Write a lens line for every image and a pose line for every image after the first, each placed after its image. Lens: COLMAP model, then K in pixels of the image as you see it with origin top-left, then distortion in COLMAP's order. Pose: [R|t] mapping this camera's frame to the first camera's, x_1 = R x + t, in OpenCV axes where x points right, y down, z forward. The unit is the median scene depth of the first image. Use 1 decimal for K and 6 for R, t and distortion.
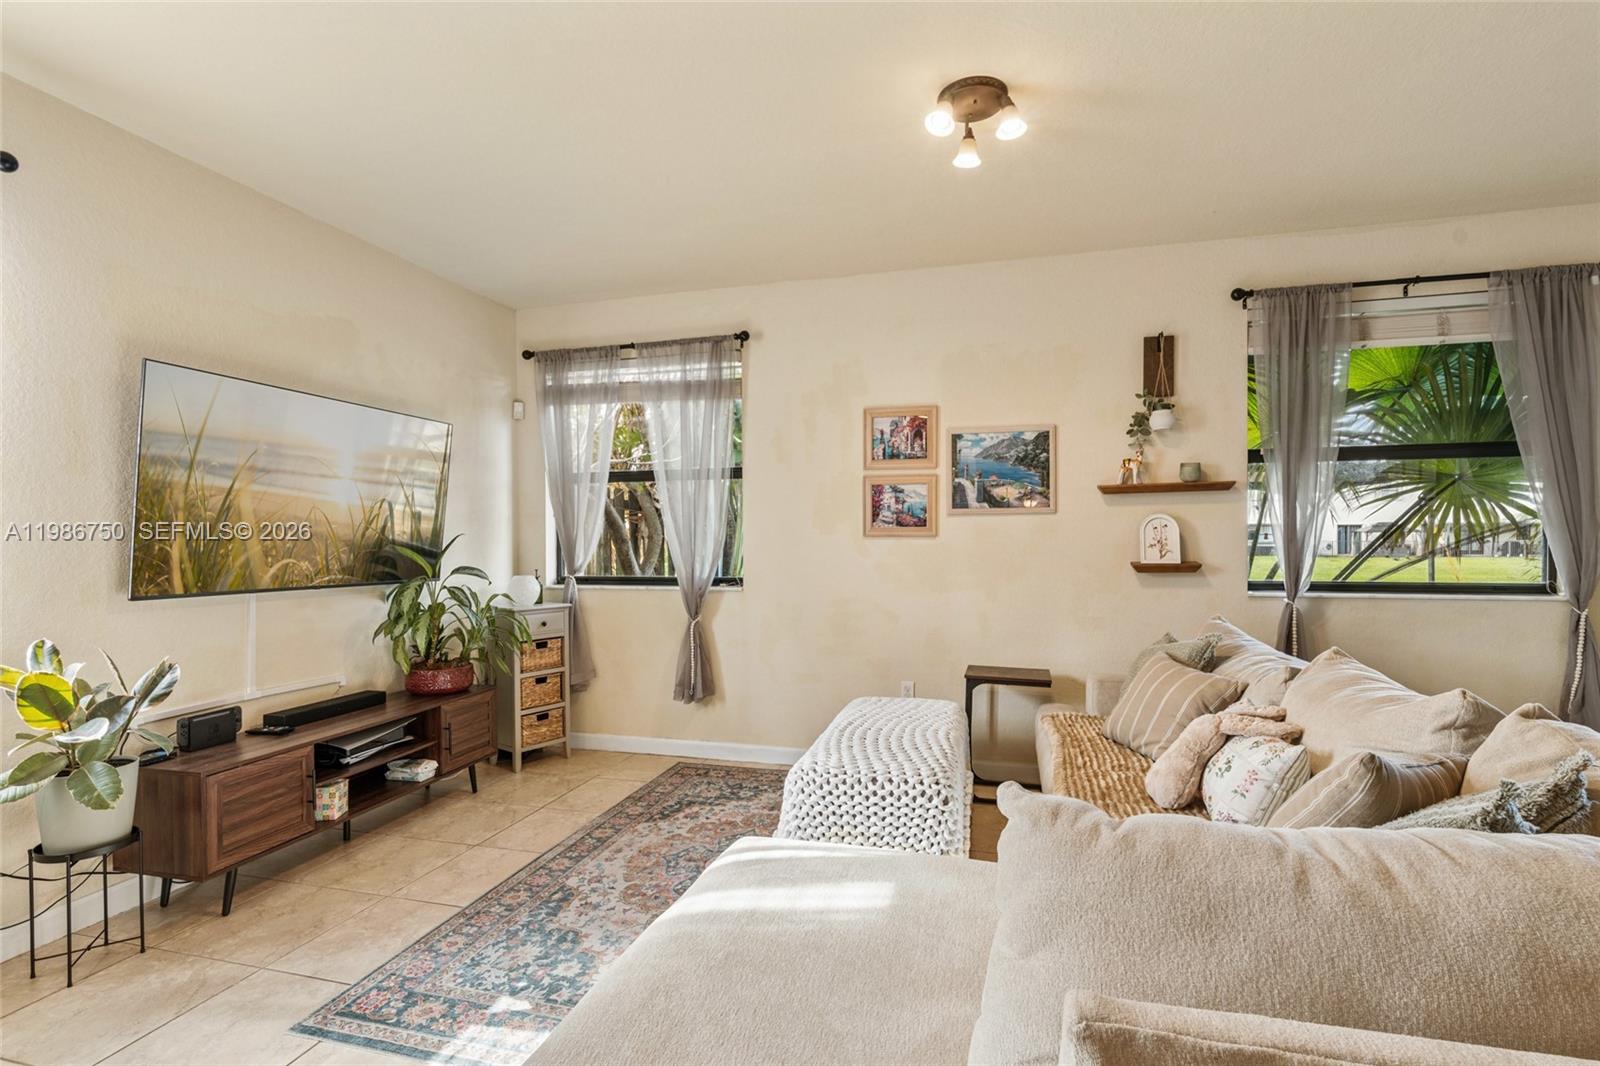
lens RADIAL K [[732.8, 0, 803.2], [0, 732.8, 541.4], [0, 0, 1]] dist [-0.014894, 0.005265]
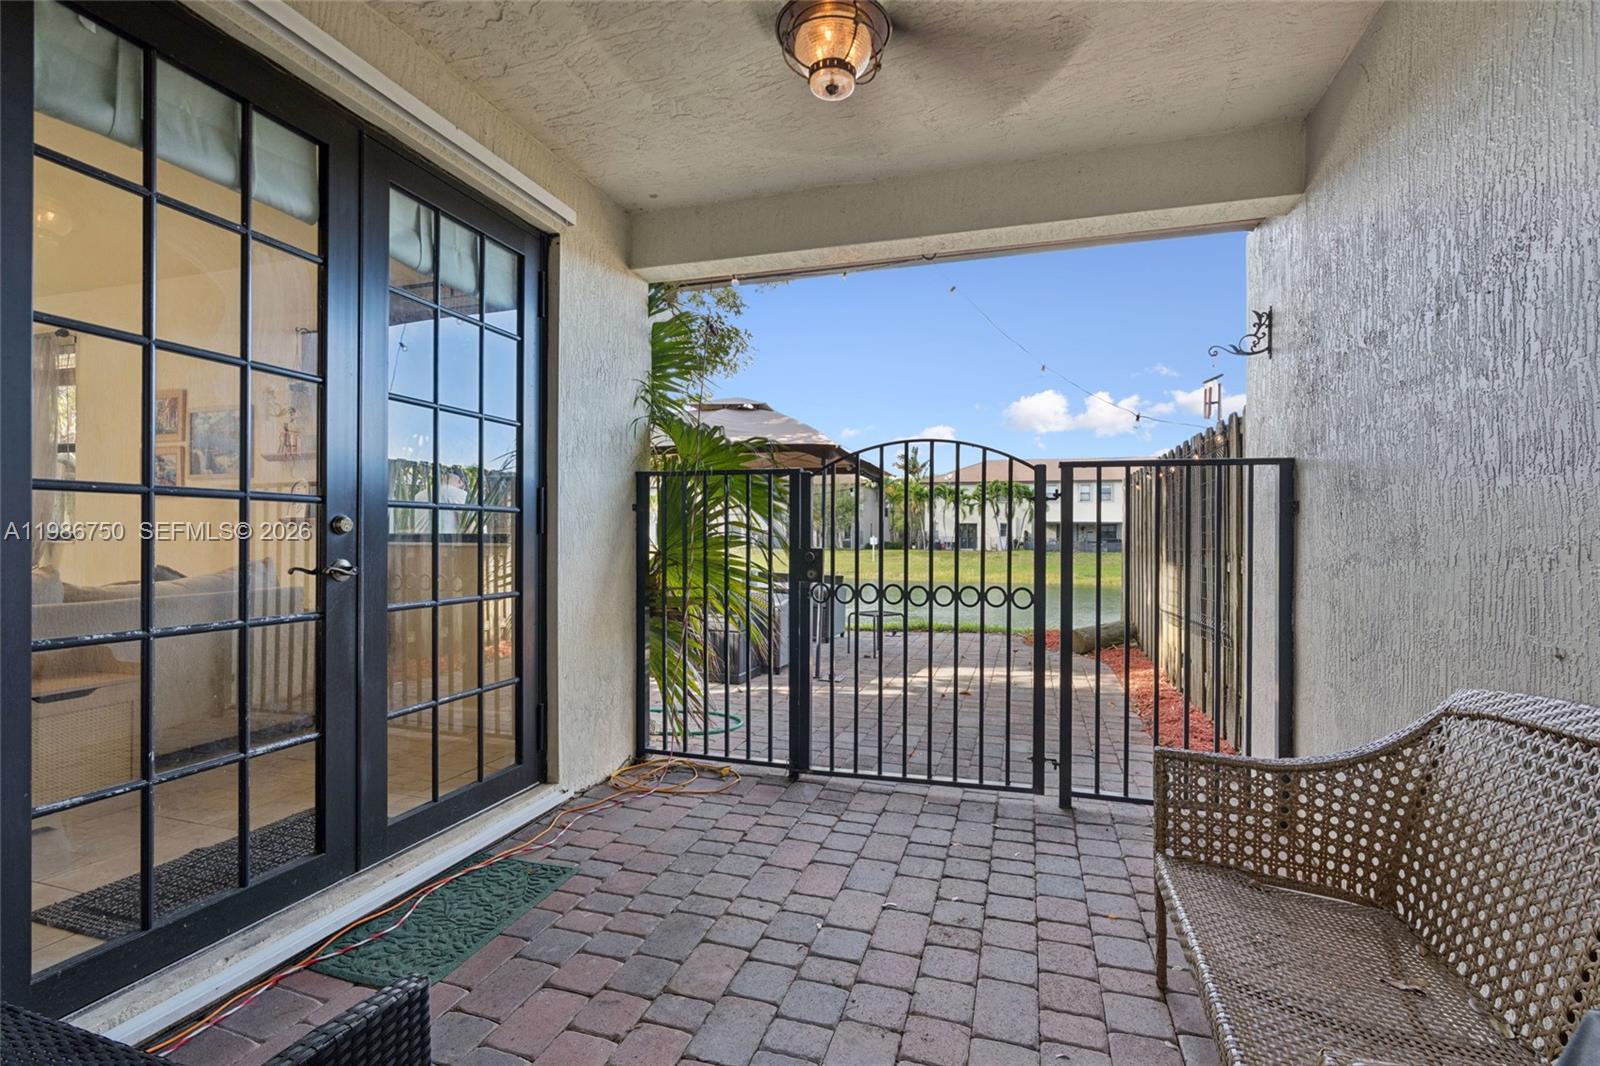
lens RADIAL K [[732.8, 0, 800.7], [0, 732.8, 535.5], [0, 0, 1]] dist [-0.014894, 0.005265]
pose [[0.999303, 0.009166, -0.036191, 1.265568], [-0.009144, 0.999958, 0.000774, 0.047004], [0.036197, -0.000443, 0.999345, -0.171853]]
